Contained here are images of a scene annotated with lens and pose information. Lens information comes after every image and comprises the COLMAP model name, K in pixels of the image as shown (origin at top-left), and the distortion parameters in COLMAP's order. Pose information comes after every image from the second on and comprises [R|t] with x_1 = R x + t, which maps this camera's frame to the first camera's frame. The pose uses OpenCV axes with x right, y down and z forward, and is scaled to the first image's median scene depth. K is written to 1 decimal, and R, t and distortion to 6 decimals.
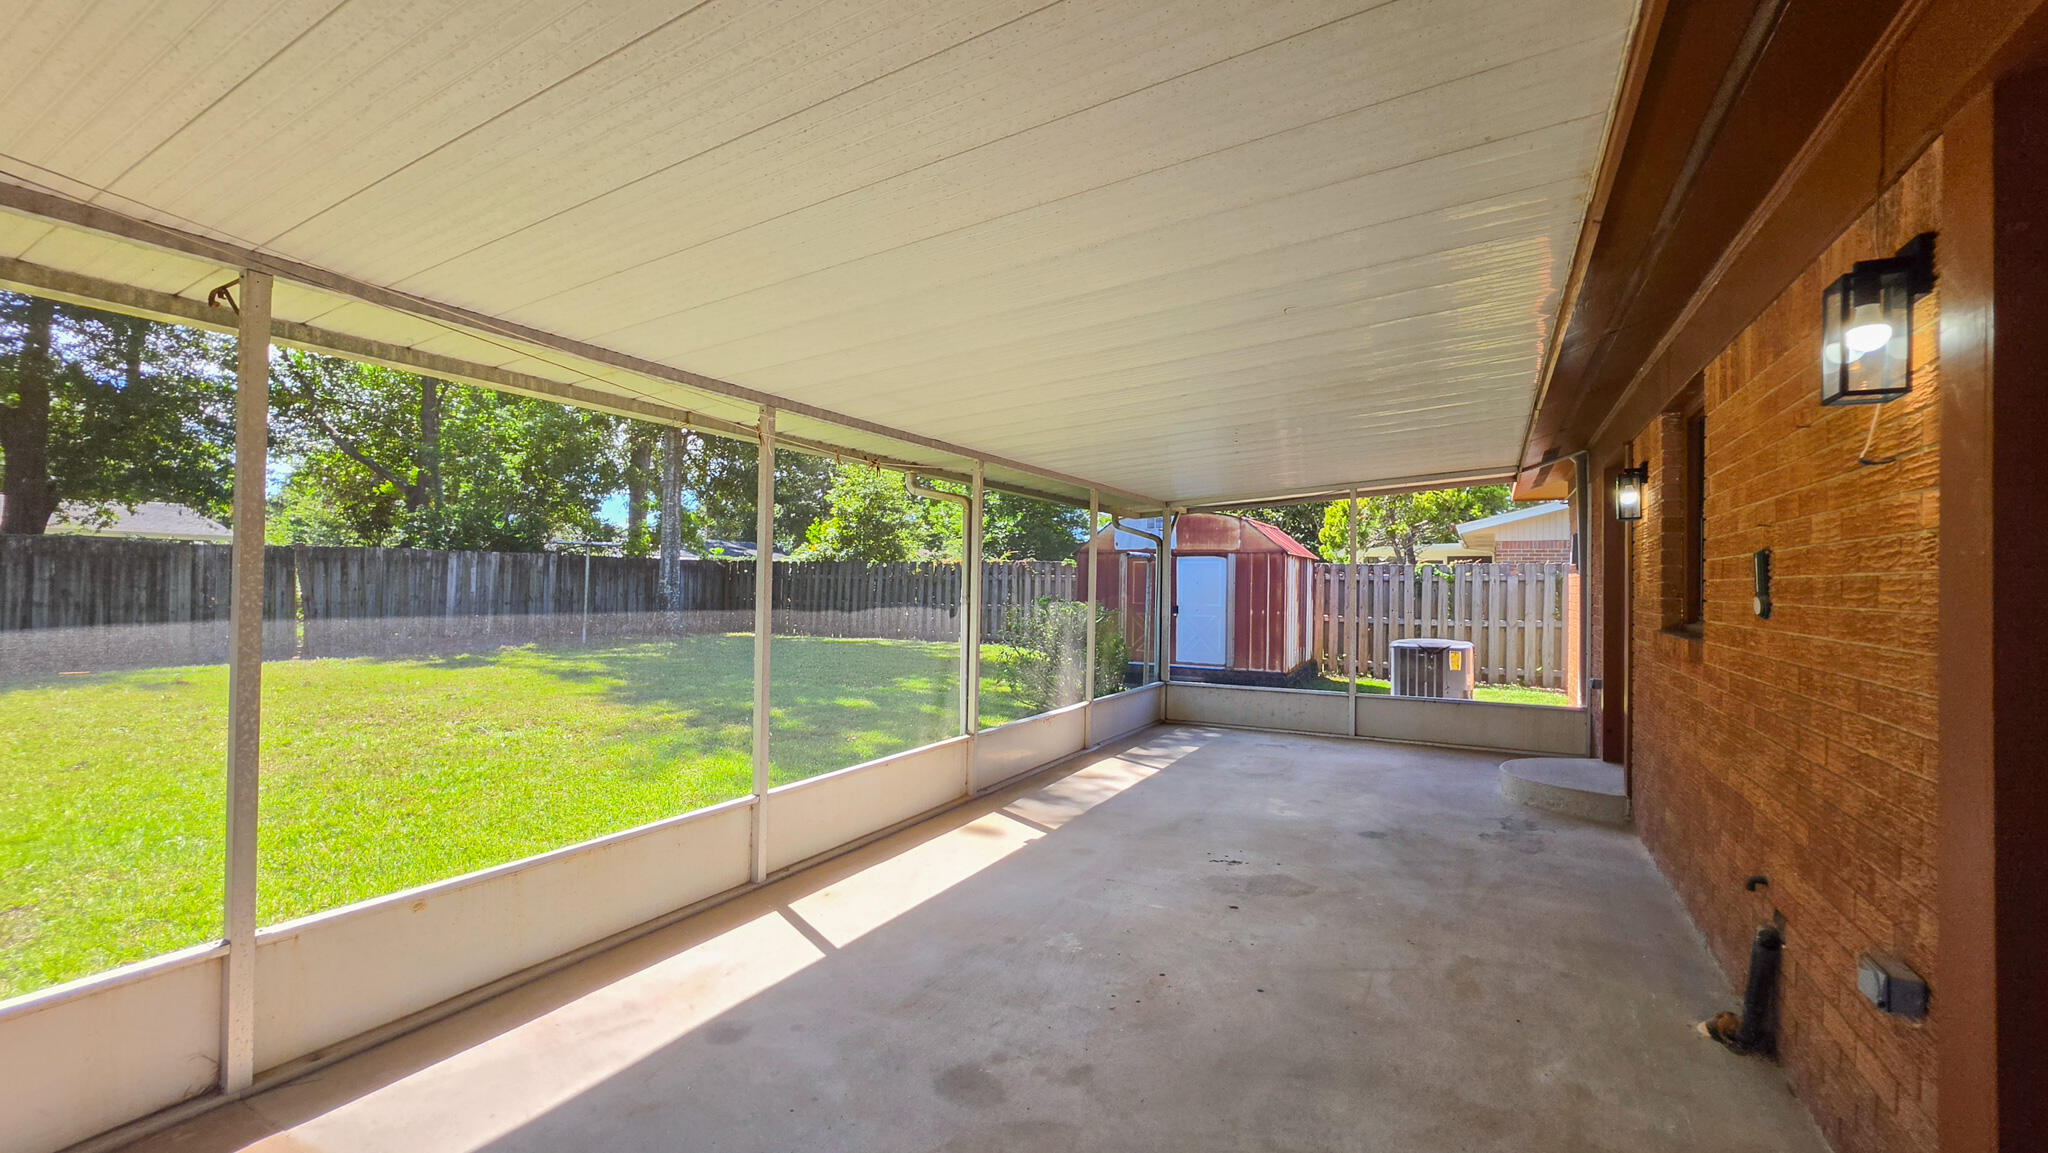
lens RADIAL K [[861.4, 0, 1019.2], [0, 861.4, 526.8], [0, 0, 1]] dist [0.000755, 0.000113]
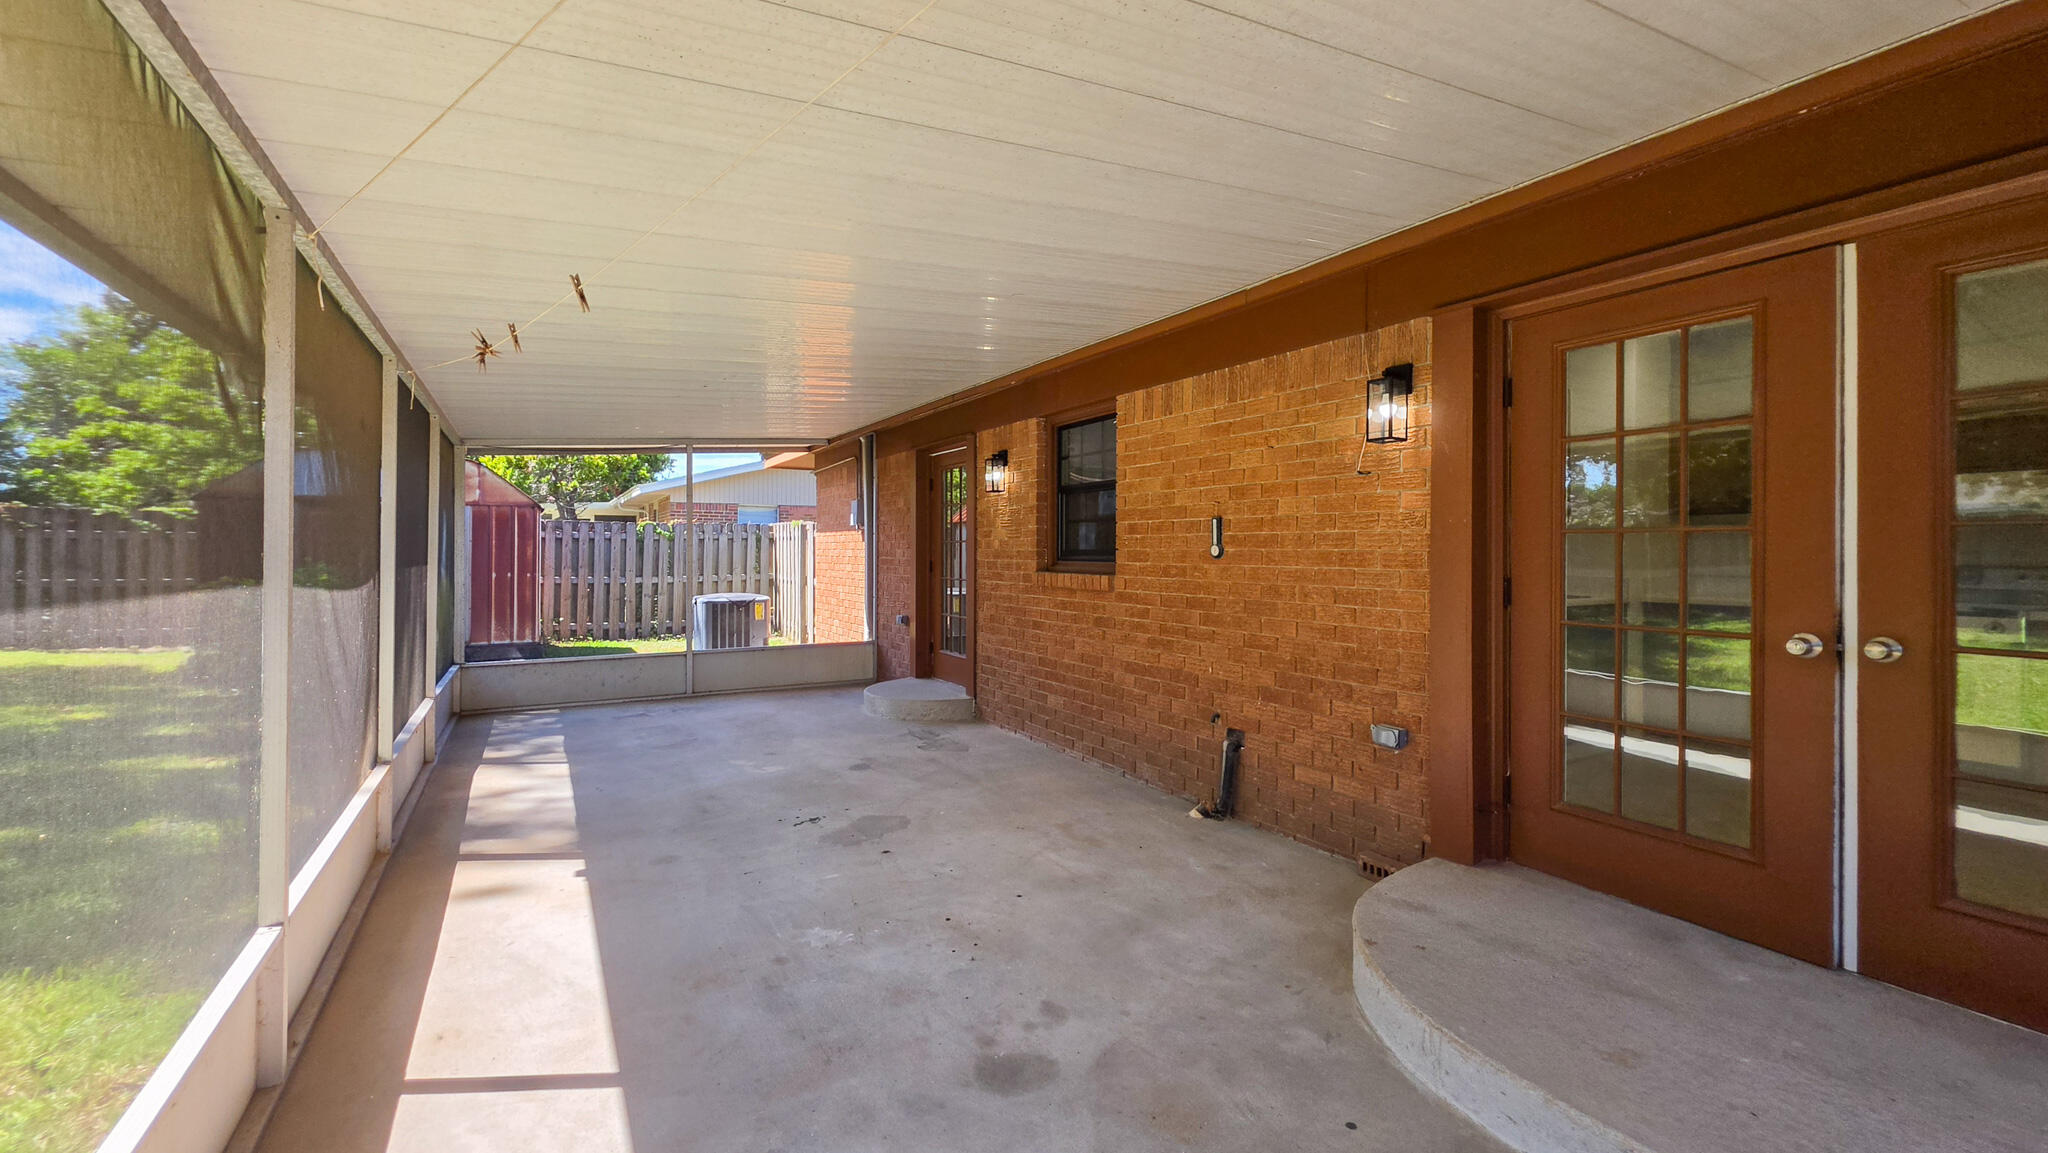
lens RADIAL K [[861.4, 0, 1019.2], [0, 861.4, 526.8], [0, 0, 1]] dist [0.000755, 0.000113]
pose [[0.523133, 0.012706, 0.852156, -0.473604], [-0.052487, 0.998471, 0.017334, 0.023694], [-0.850633, -0.053795, 0.523000, 0.298264]]
